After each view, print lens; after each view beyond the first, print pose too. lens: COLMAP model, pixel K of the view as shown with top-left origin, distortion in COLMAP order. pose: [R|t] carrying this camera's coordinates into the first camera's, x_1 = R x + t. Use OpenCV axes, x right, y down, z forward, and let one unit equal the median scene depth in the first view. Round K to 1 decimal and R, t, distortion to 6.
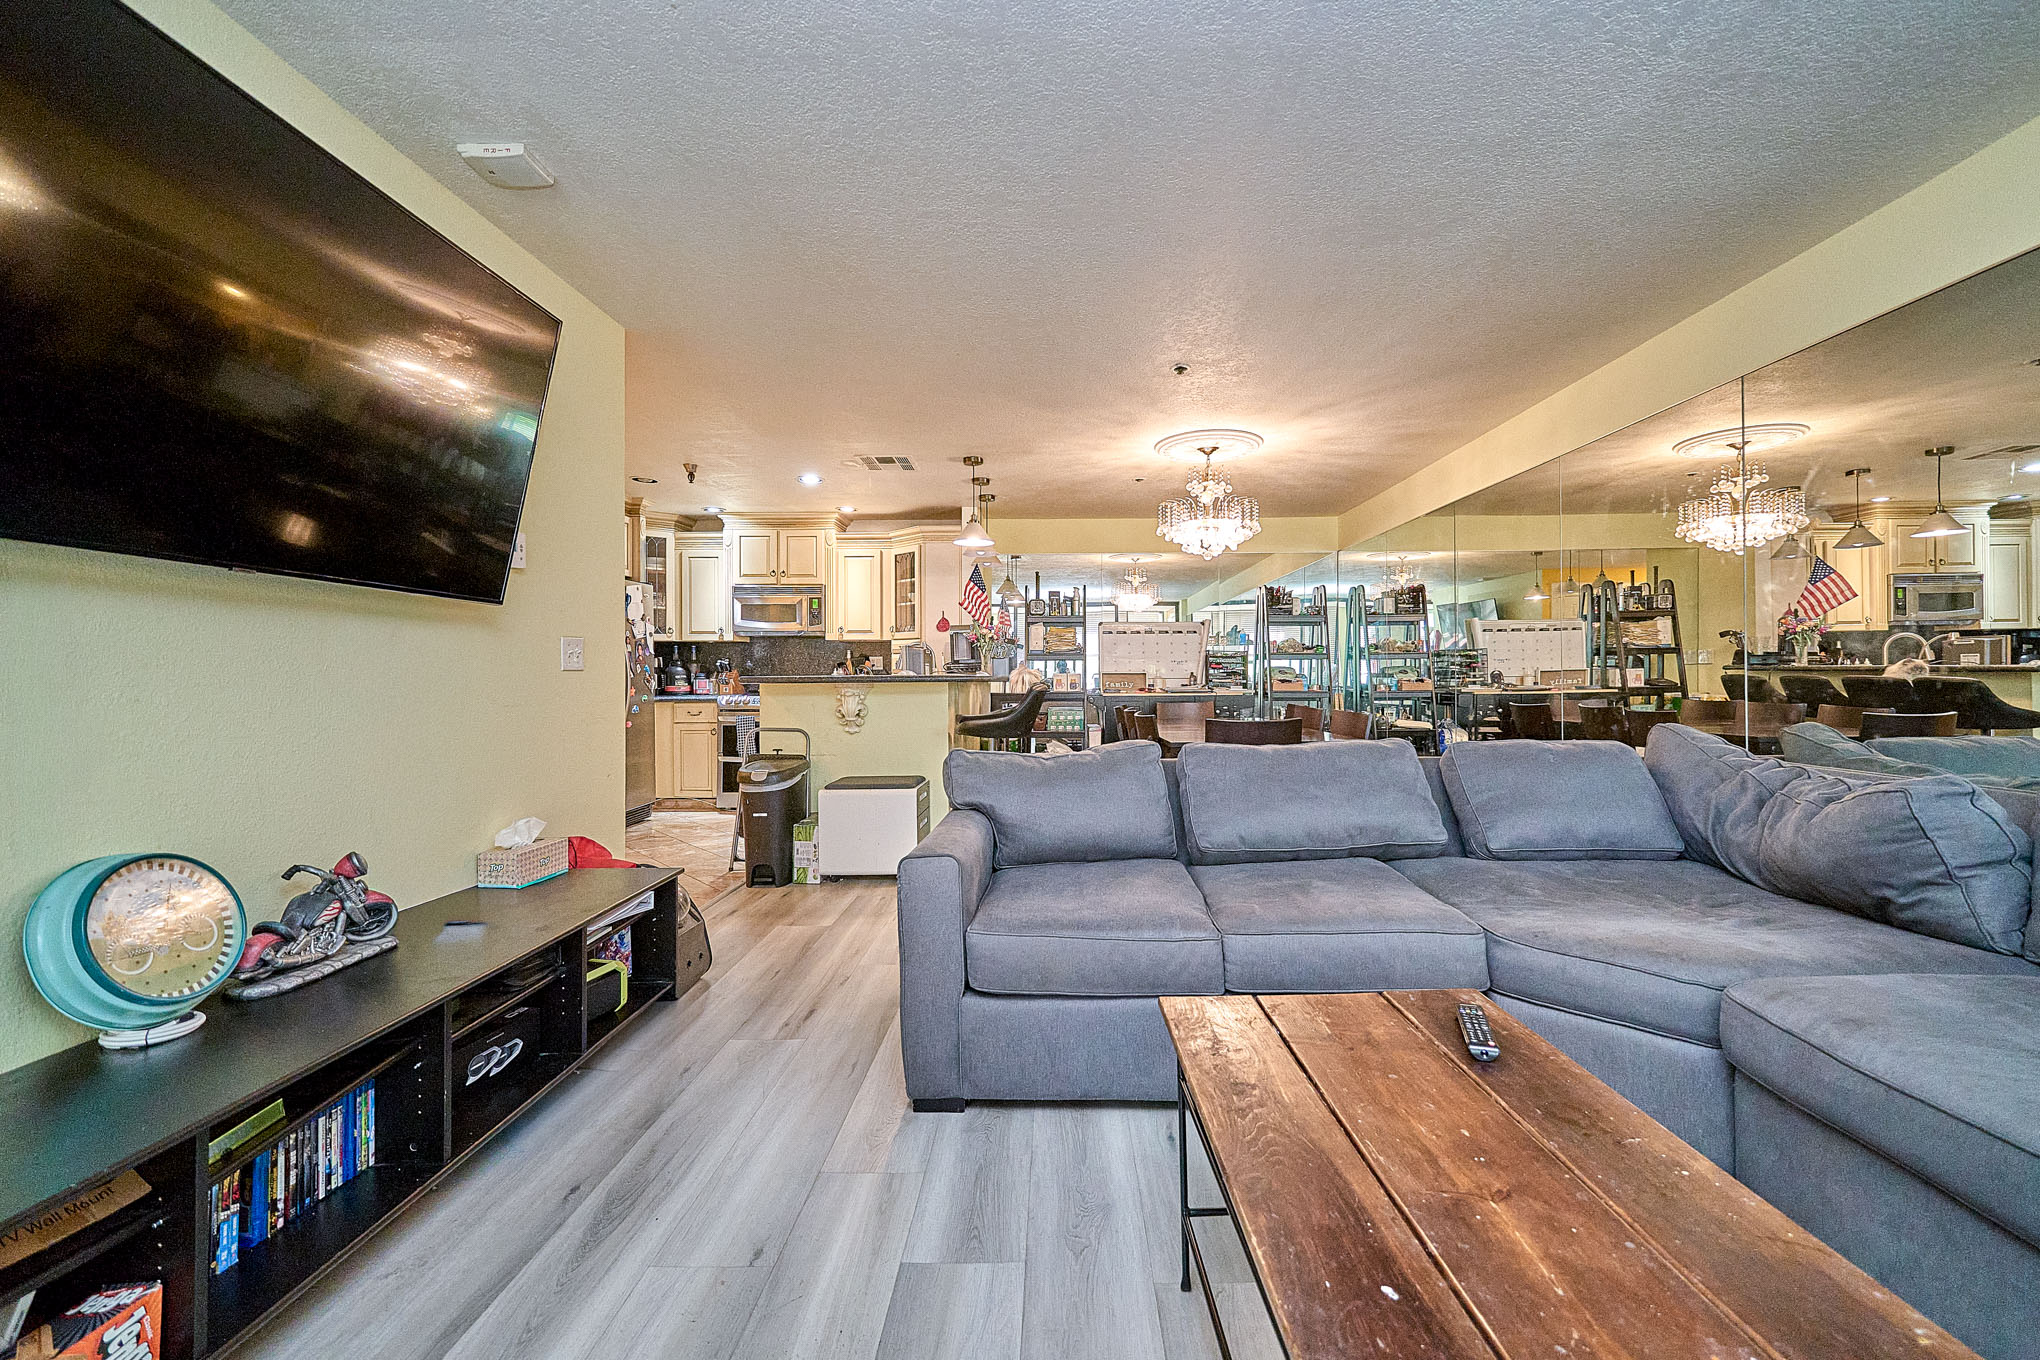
lens RADIAL K [[809.5, 0, 1073.4], [0, 809.5, 669.1], [0, 0, 1]] dist [-0.001487, -0.000520]
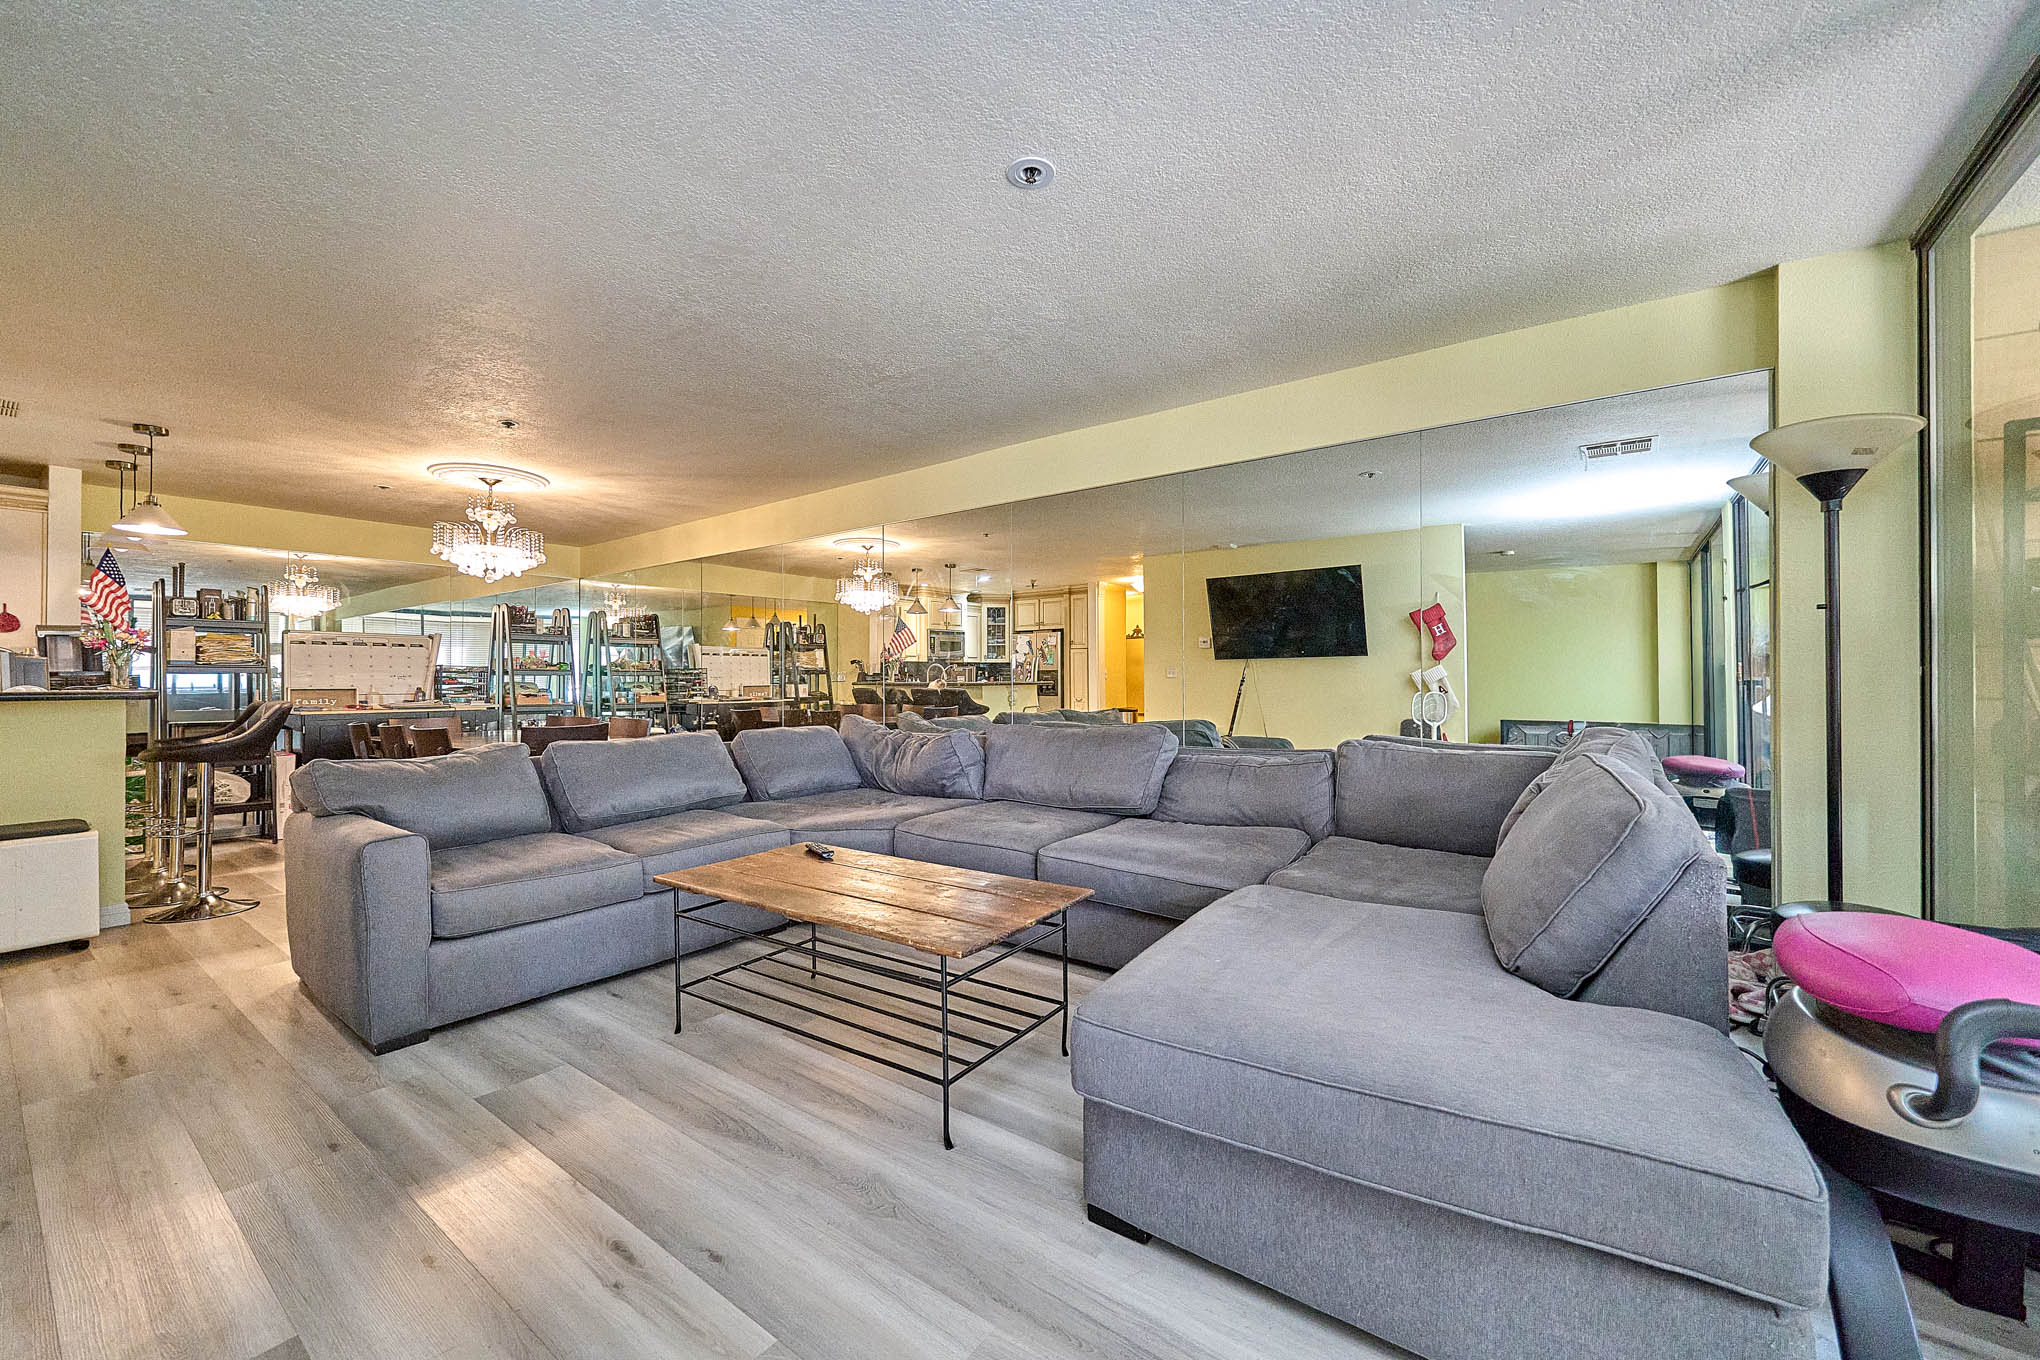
lens RADIAL K [[762.0, 0, 1020.0], [0, 762.0, 680.0], [0, 0, 1]] dist [0.000373, -0.002843]
pose [[0.603932, 0.005488, 0.797017, -0.159497], [0.000386, 0.999974, -0.007178, 0.001806], [-0.797036, 0.004643, 0.603914, -0.130027]]
